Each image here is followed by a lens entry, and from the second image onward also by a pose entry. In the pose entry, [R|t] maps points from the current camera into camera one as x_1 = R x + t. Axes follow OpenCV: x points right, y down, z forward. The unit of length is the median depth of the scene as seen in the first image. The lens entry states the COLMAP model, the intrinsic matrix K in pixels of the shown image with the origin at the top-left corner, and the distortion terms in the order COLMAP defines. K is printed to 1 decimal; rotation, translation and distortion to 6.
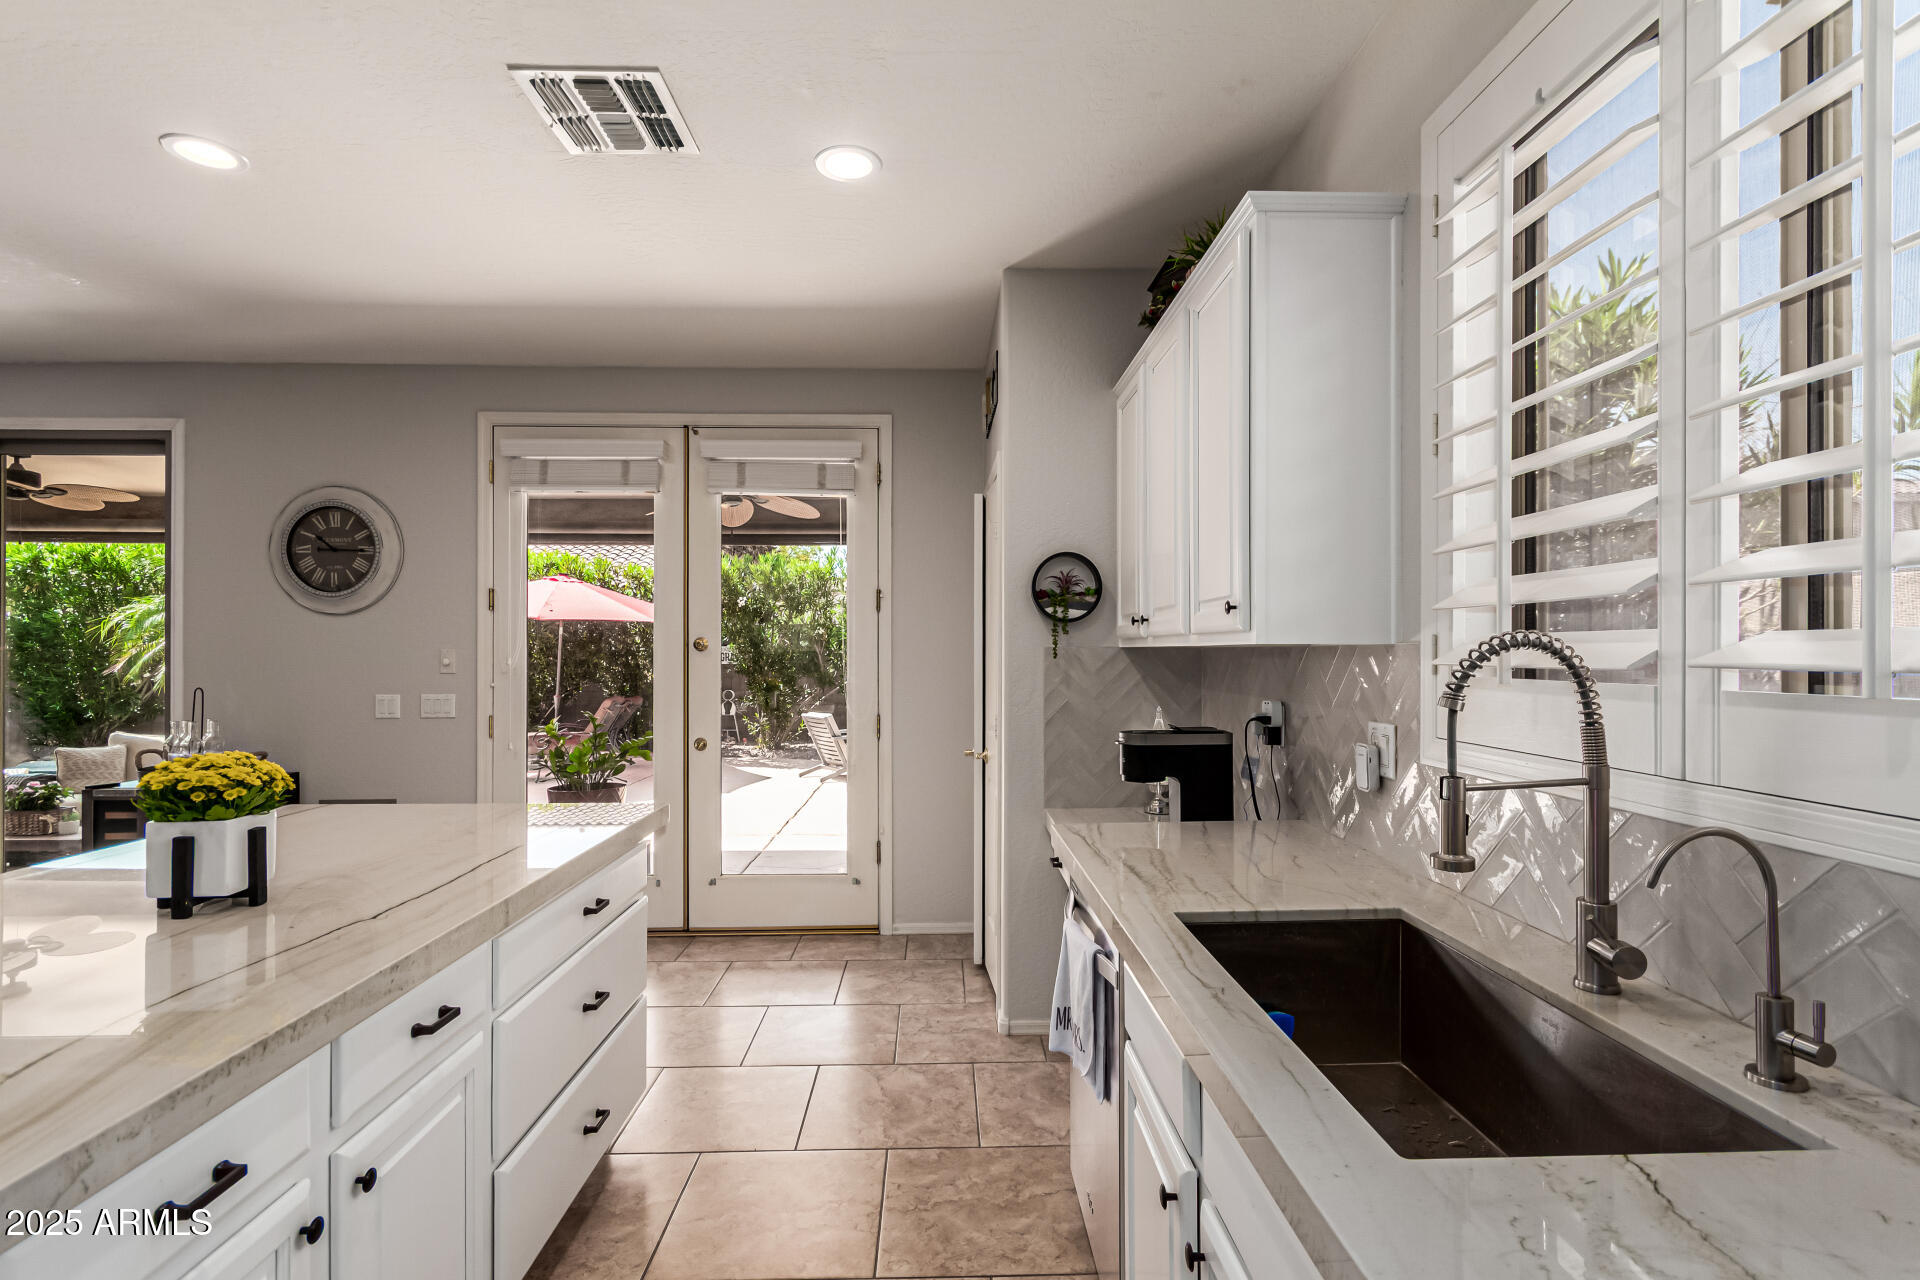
lens RADIAL K [[944.9, 0, 1001.6], [0, 944.9, 648.0], [0, 0, 1]] dist [0.004646, 0.002348]
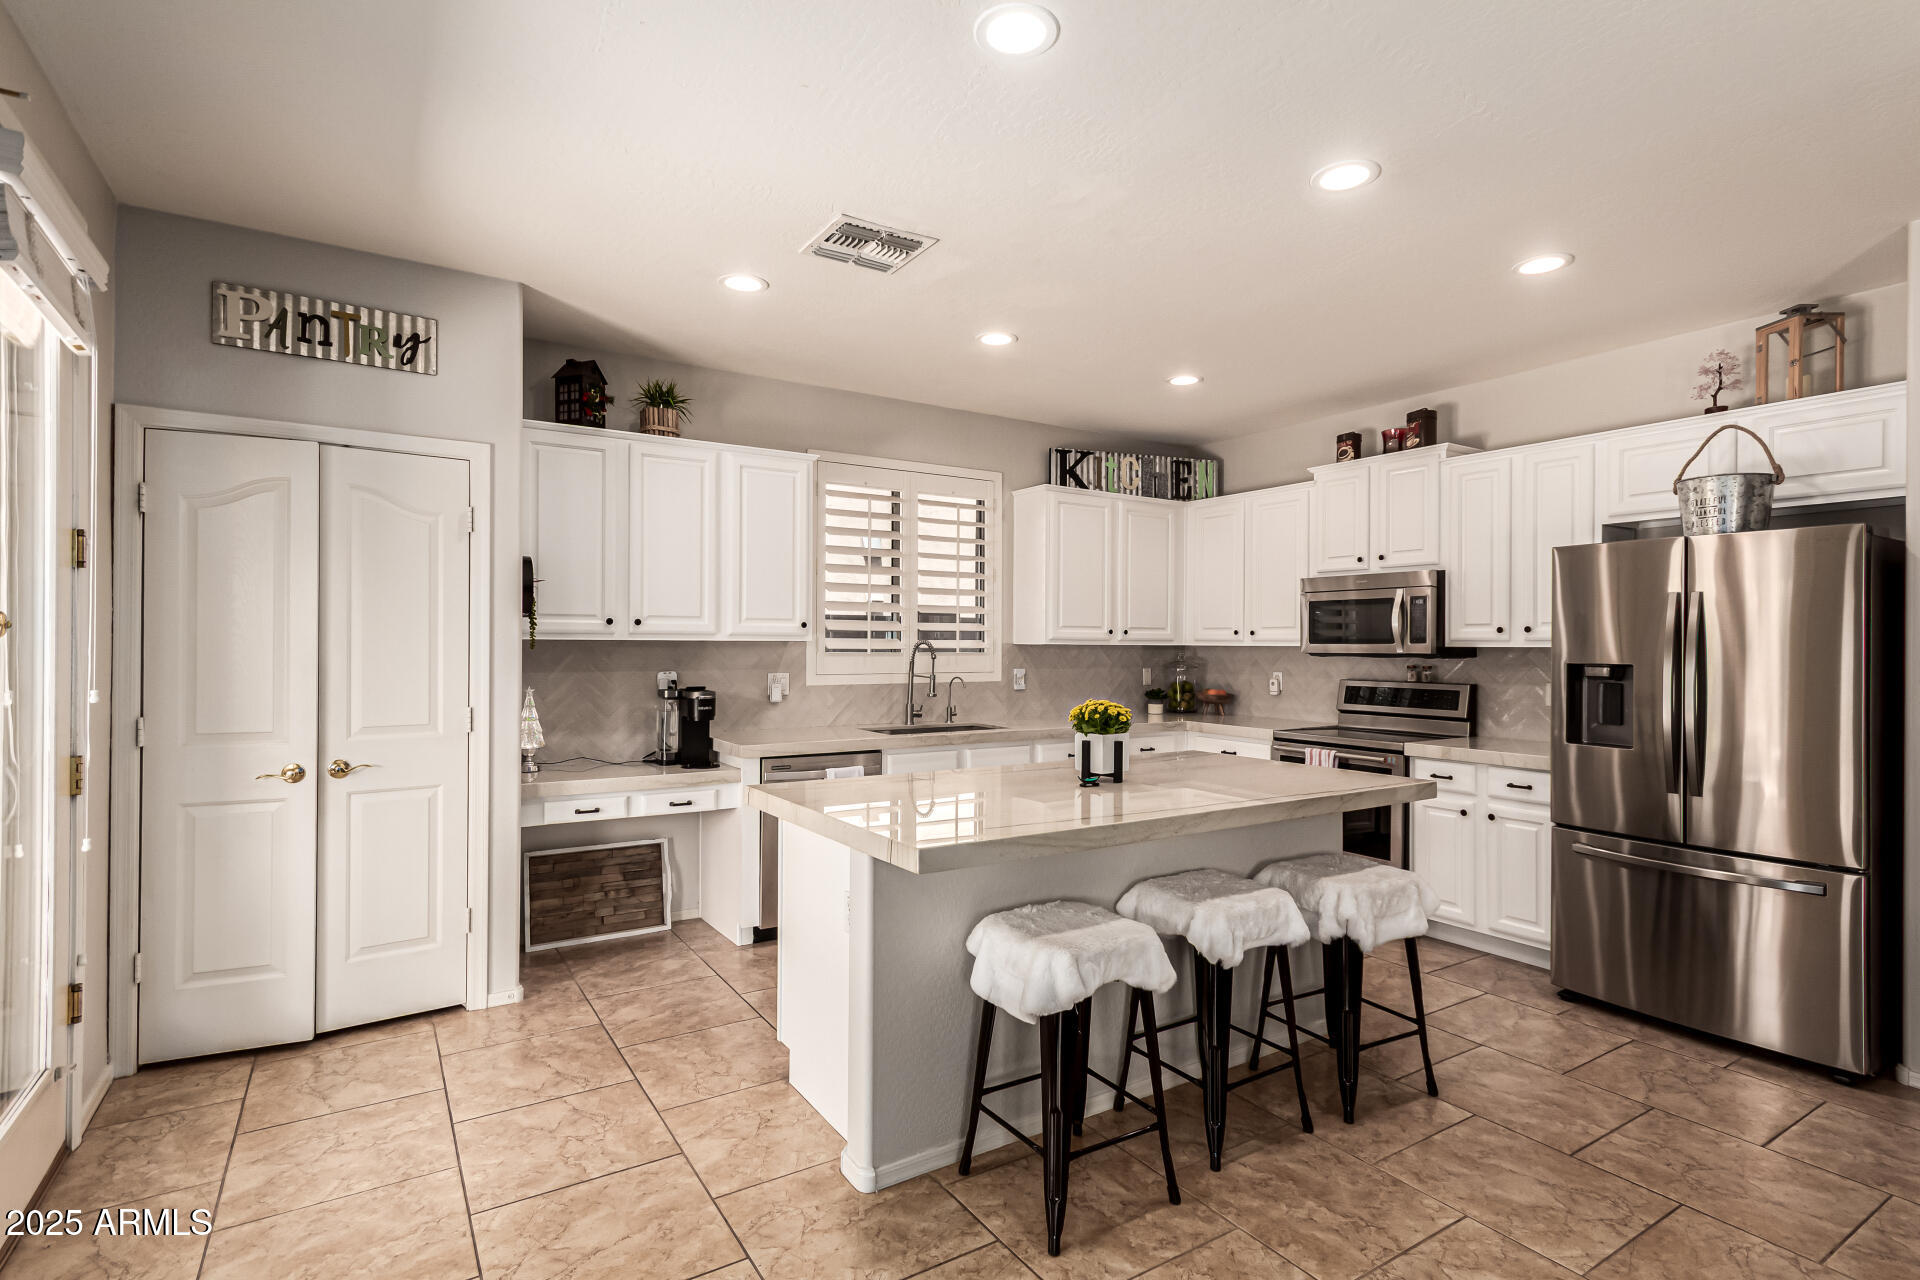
lens RADIAL K [[944.9, 0, 960.4], [0, 944.9, 640.2], [0, 0, 1]] dist [0.004646, 0.002348]
pose [[-0.518947, 0.001118, 0.854806, -0.986636], [-0.006085, 0.999969, -0.005001, 0.002594], [-0.854785, -0.007797, -0.518924, 0.954259]]
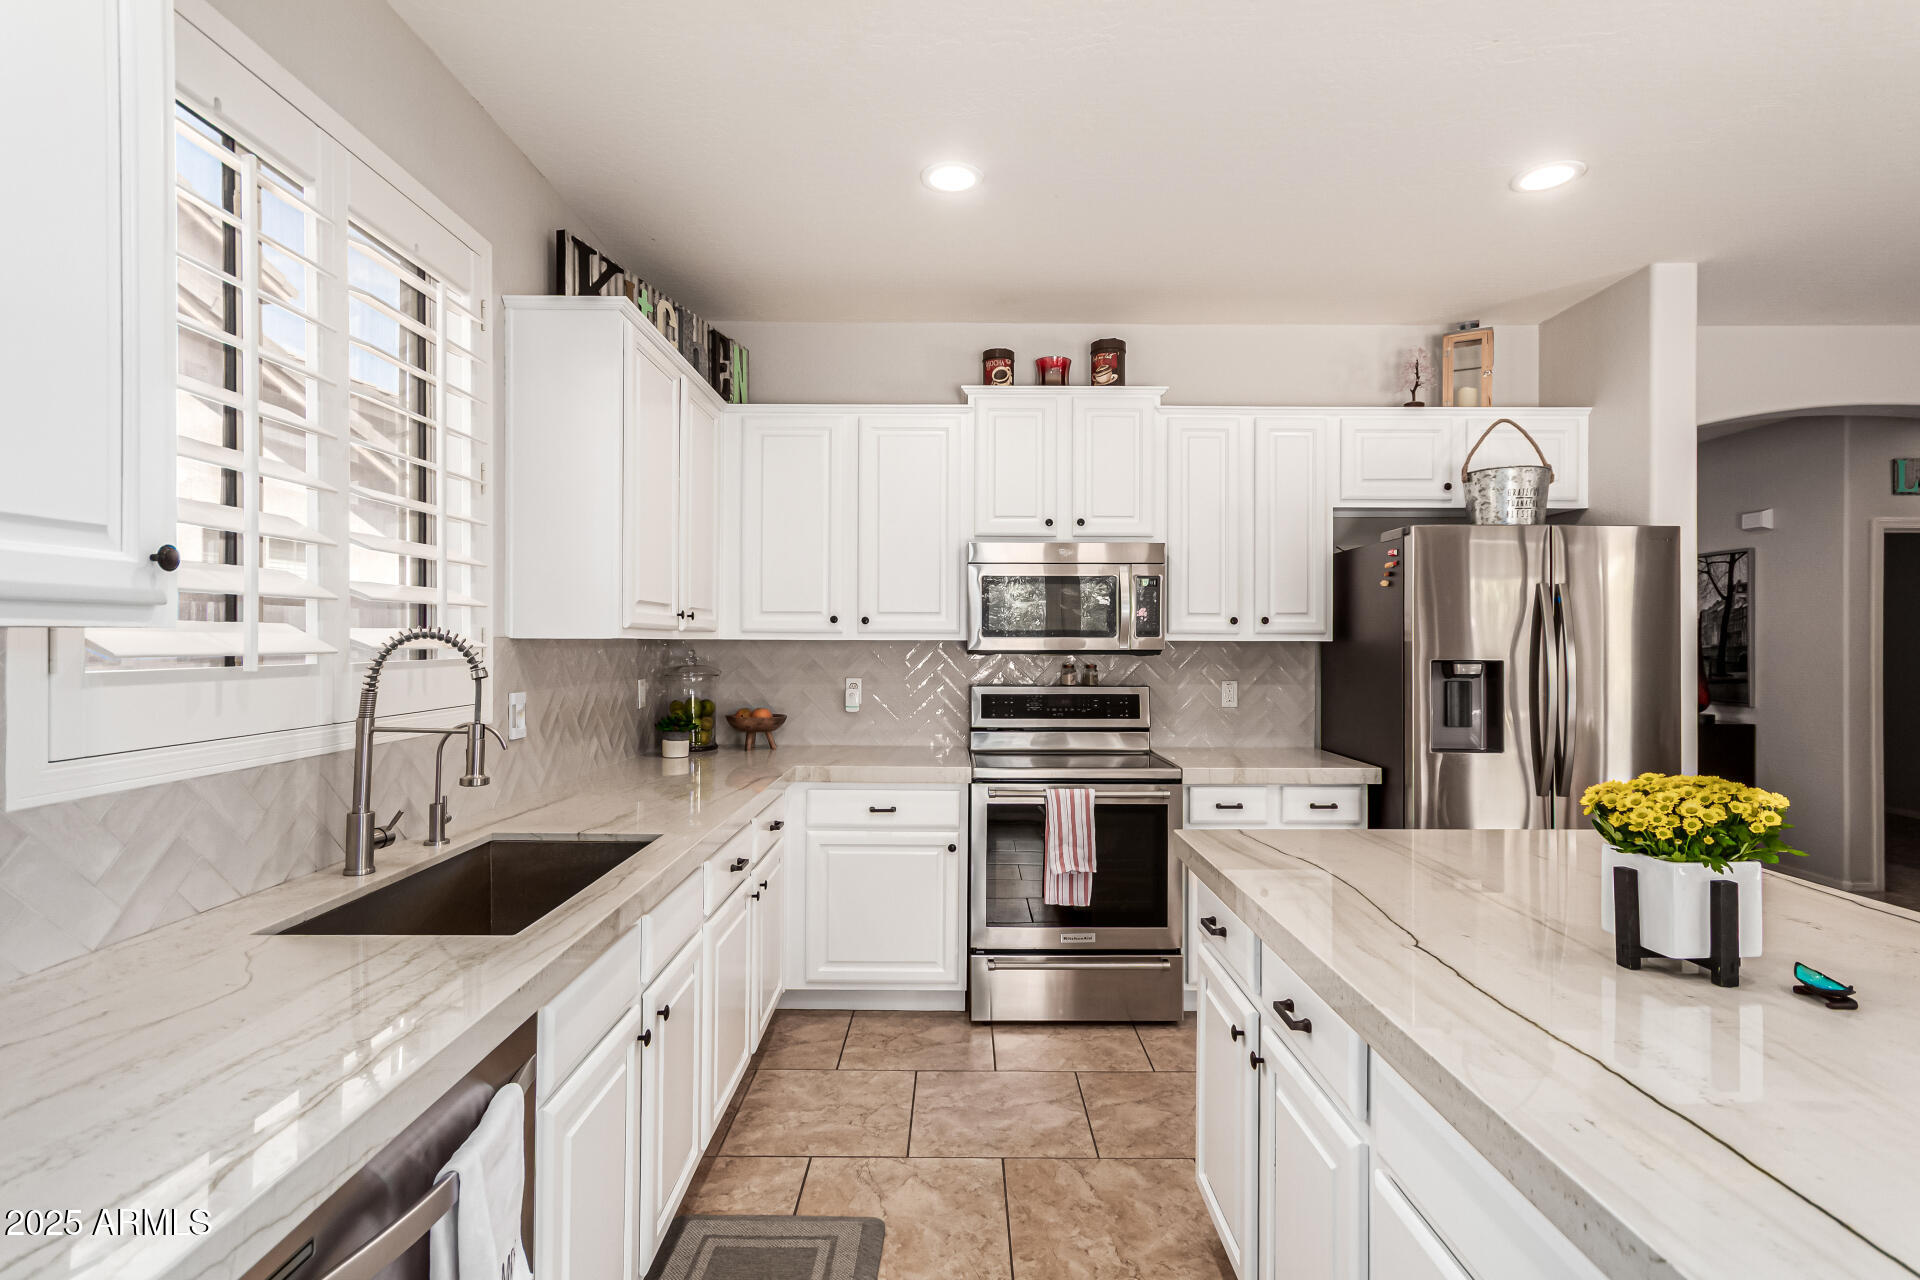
lens RADIAL K [[944.9, 0, 952.2], [0, 944.9, 637.1], [0, 0, 1]] dist [0.004646, 0.002348]
pose [[-0.999716, -0.003464, 0.023590, -0.130939], [-0.003572, 0.999983, -0.004551, 0.002691], [-0.023574, -0.004634, -0.999711, 0.778127]]
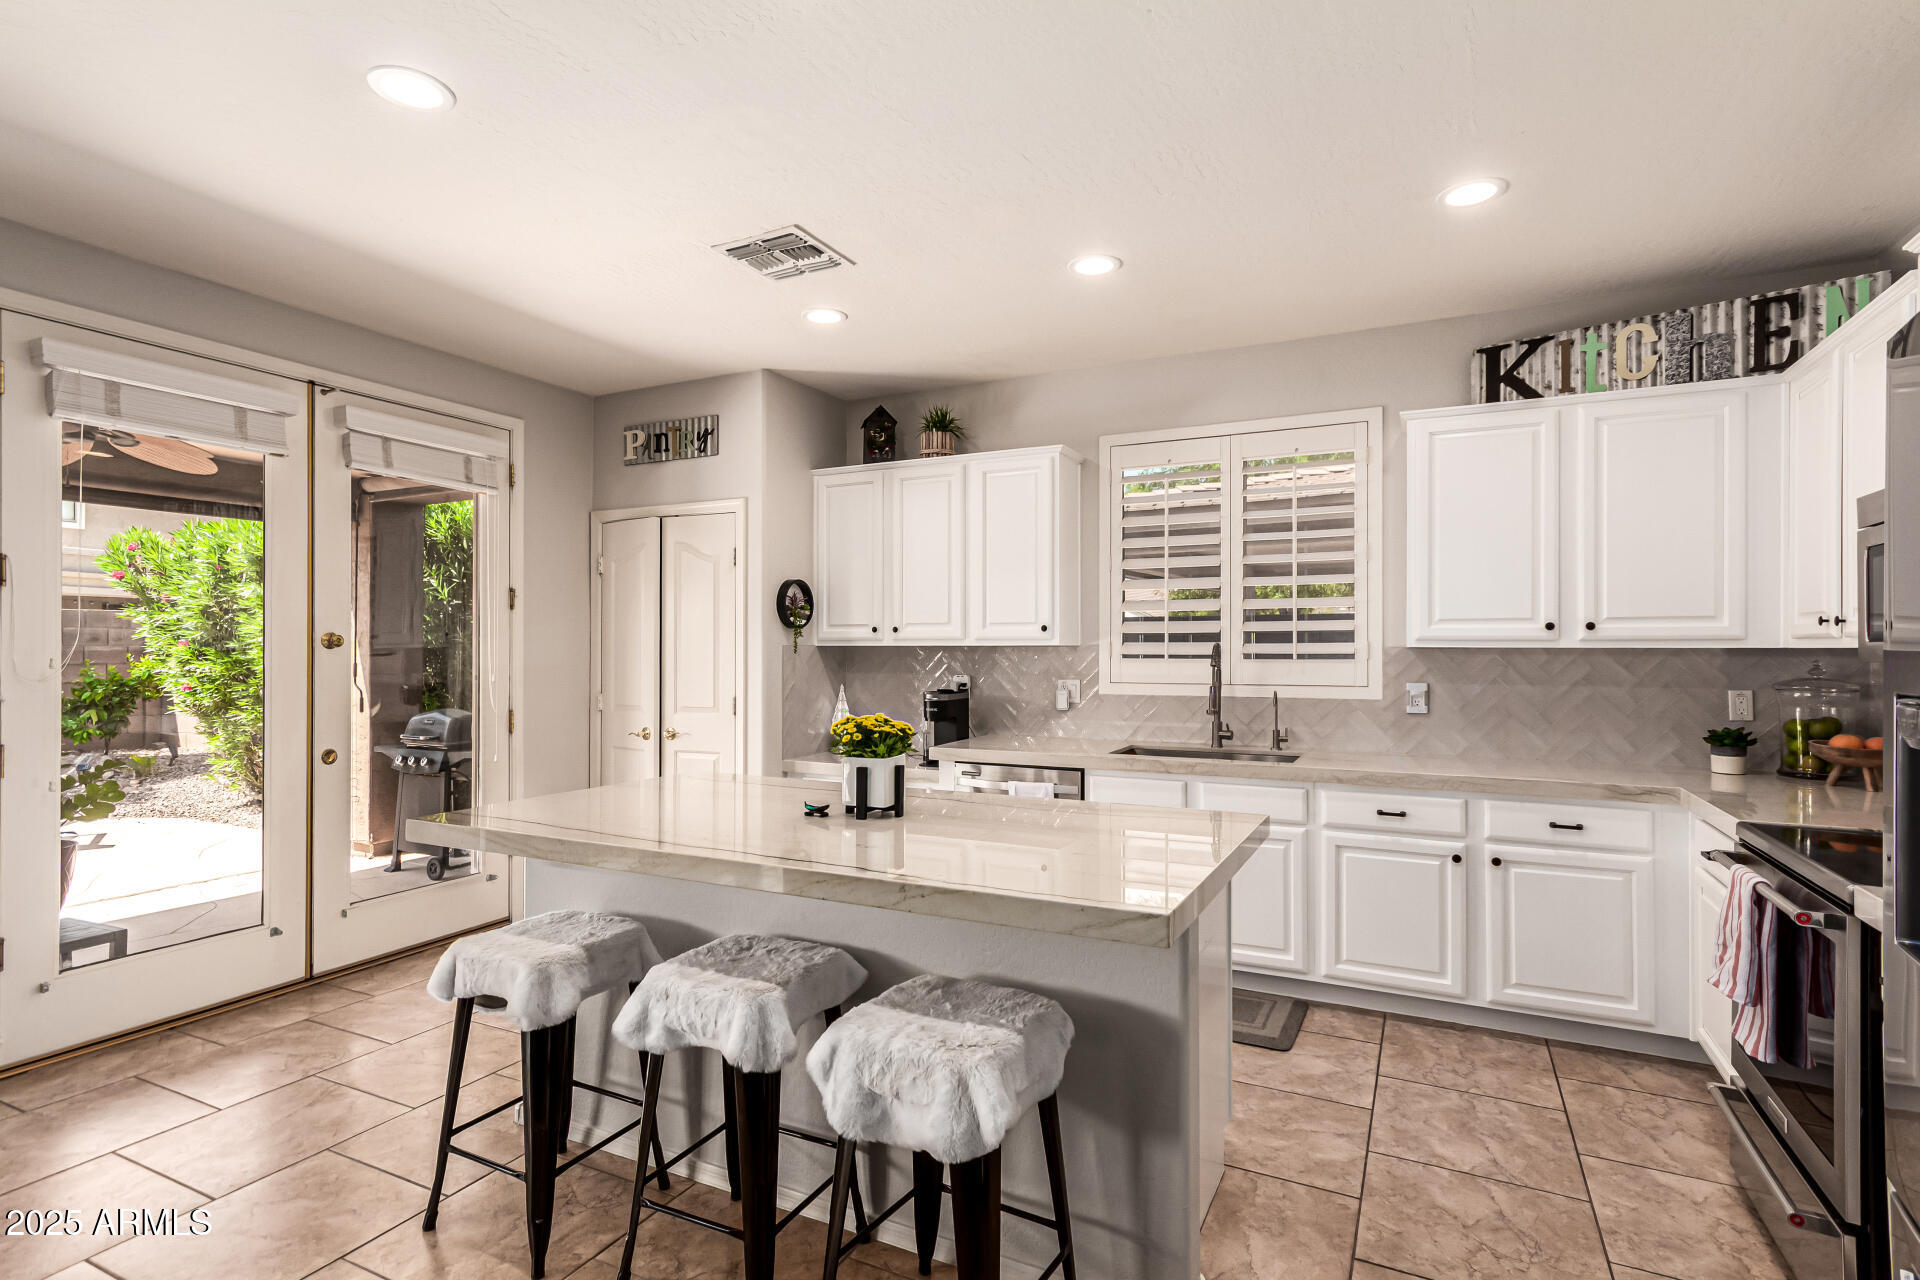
lens RADIAL K [[944.9, 0, 966.5], [0, 944.9, 646.6], [0, 0, 1]] dist [0.004646, 0.002348]
pose [[0.469740, 0.005299, 0.882789, -0.903856], [-0.002441, 0.999986, -0.004703, 0.005616], [-0.882801, 0.000054, 0.469747, 0.093990]]
